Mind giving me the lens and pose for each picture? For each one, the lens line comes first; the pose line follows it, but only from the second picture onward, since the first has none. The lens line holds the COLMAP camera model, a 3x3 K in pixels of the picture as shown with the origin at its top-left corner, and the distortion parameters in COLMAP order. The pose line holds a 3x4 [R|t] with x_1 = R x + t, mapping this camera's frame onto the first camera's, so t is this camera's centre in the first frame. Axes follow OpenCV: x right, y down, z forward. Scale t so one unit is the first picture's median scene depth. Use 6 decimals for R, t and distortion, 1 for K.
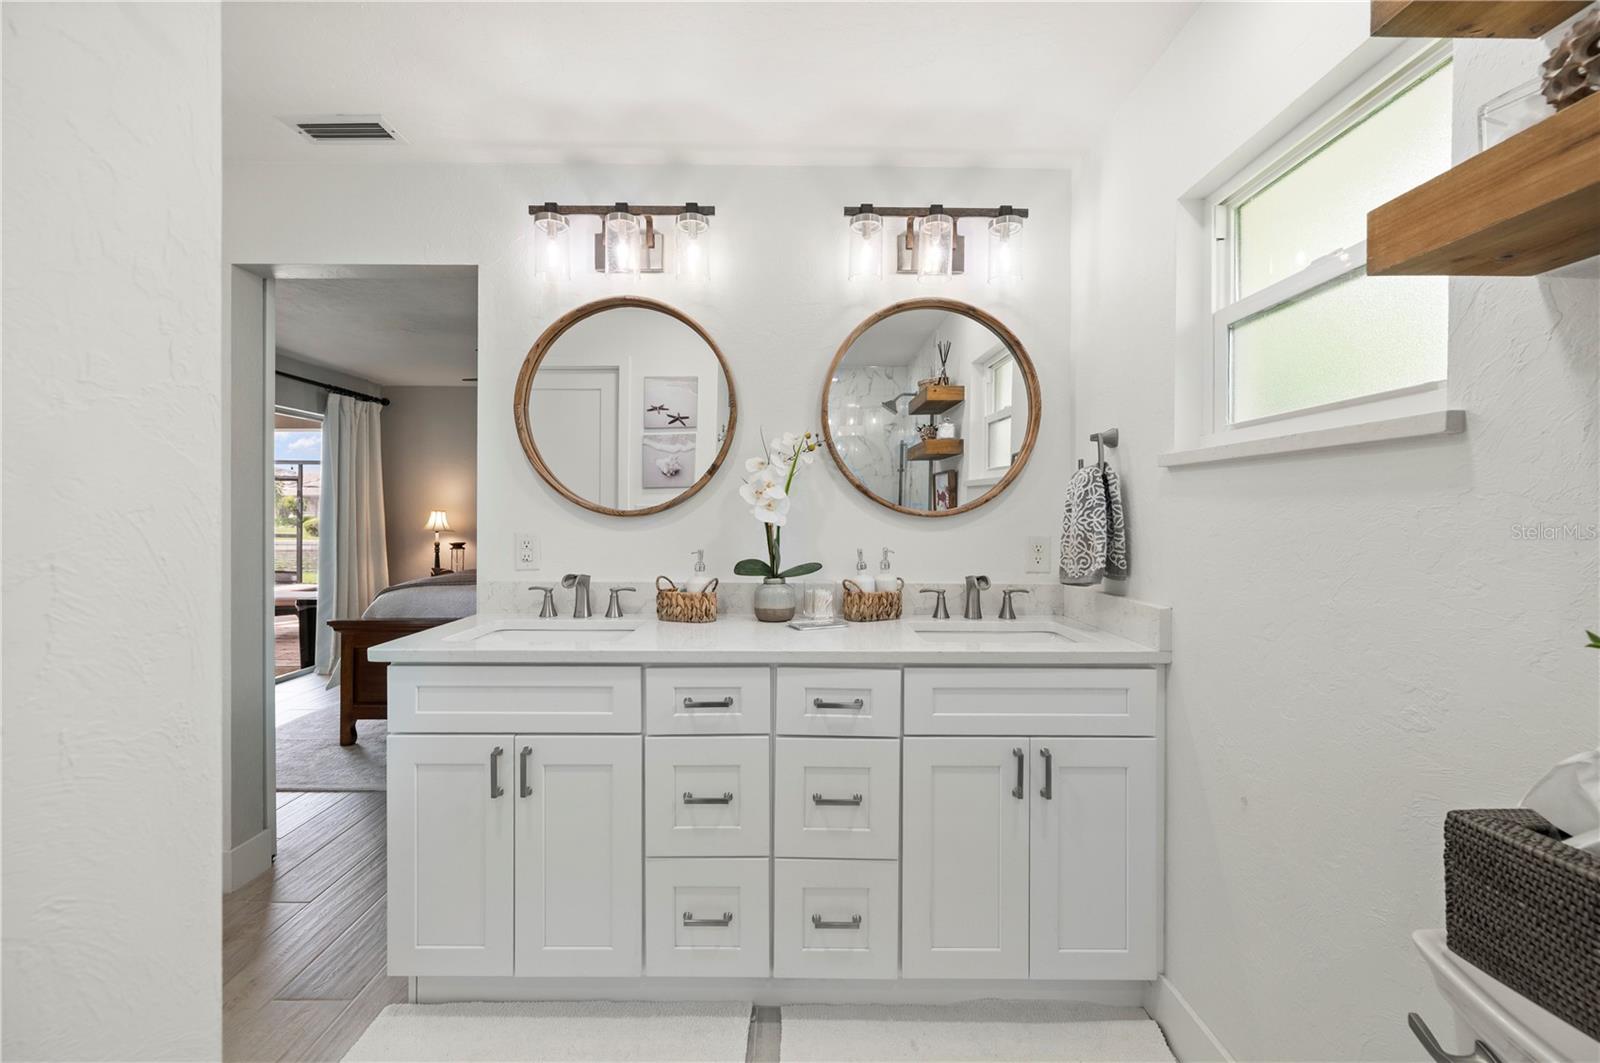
lens RADIAL K [[635.6, 0, 800.6], [0, 635.6, 510.6], [0, 0, 1]] dist [-0.000315, -0.000020]
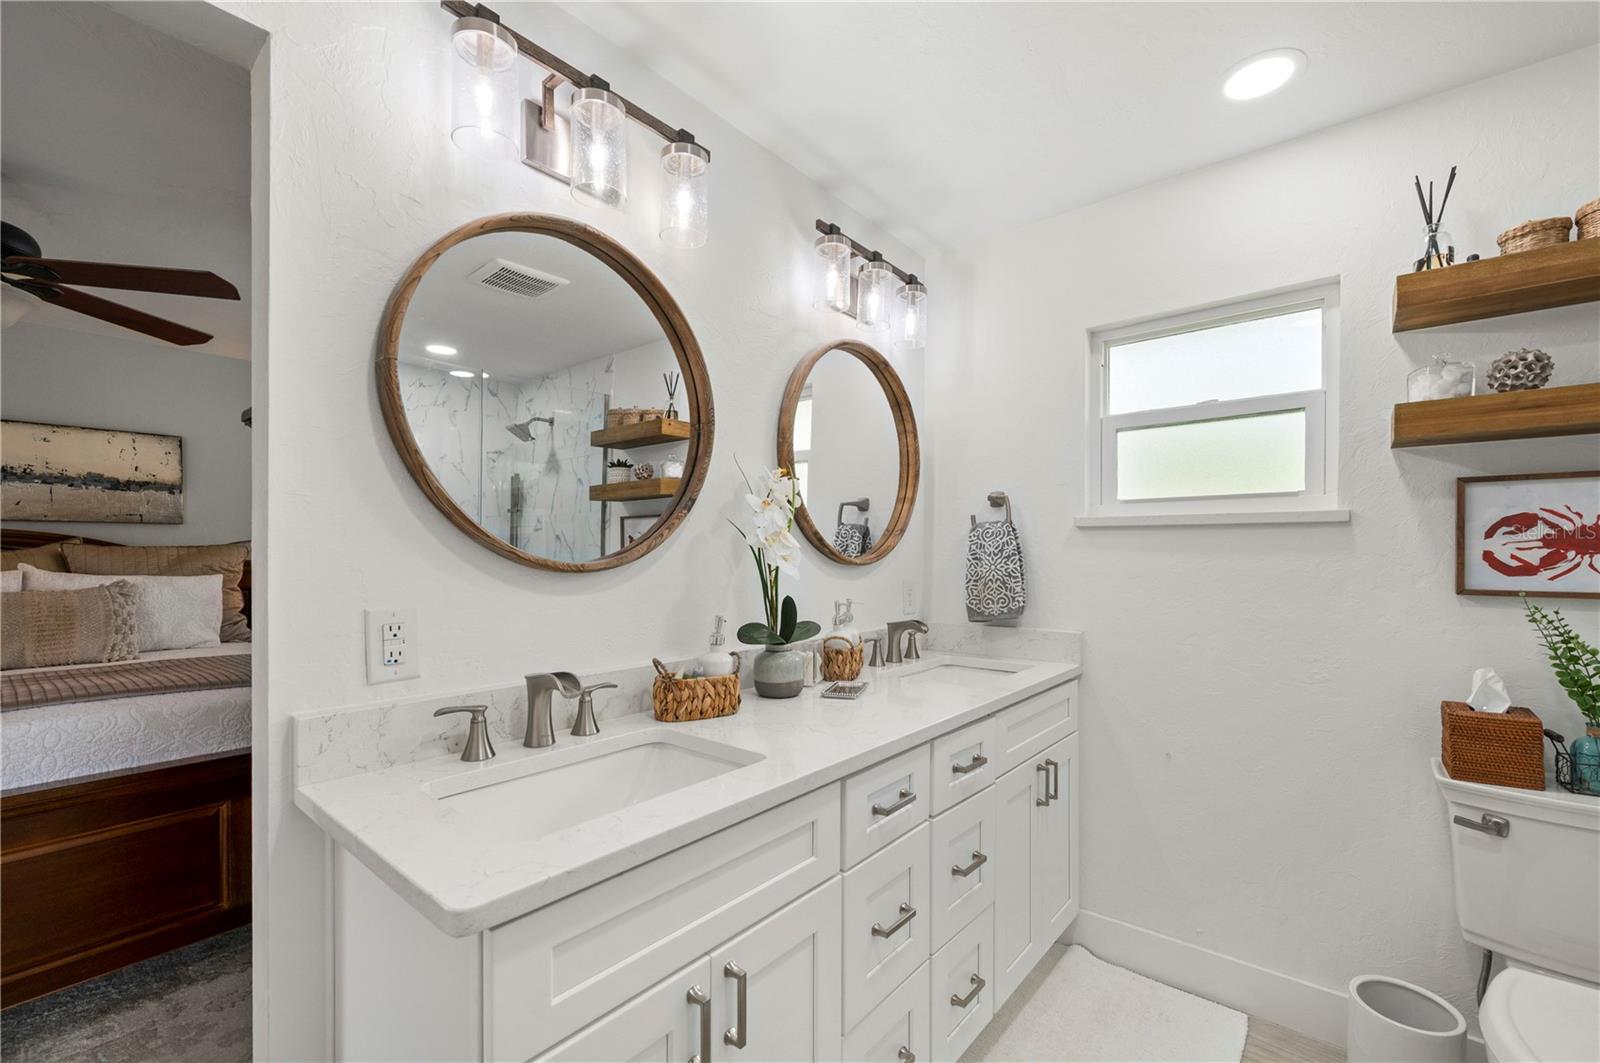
lens RADIAL K [[666.0, 0, 797.3], [0, 666.0, 549.0], [0, 0, 1]] dist [0.000660, -0.000001]
pose [[0.639344, 0.002680, 0.768916, -0.703166], [-0.003183, 0.999995, -0.000839, -0.015078], [-0.768914, -0.001911, 0.639349, 0.445869]]
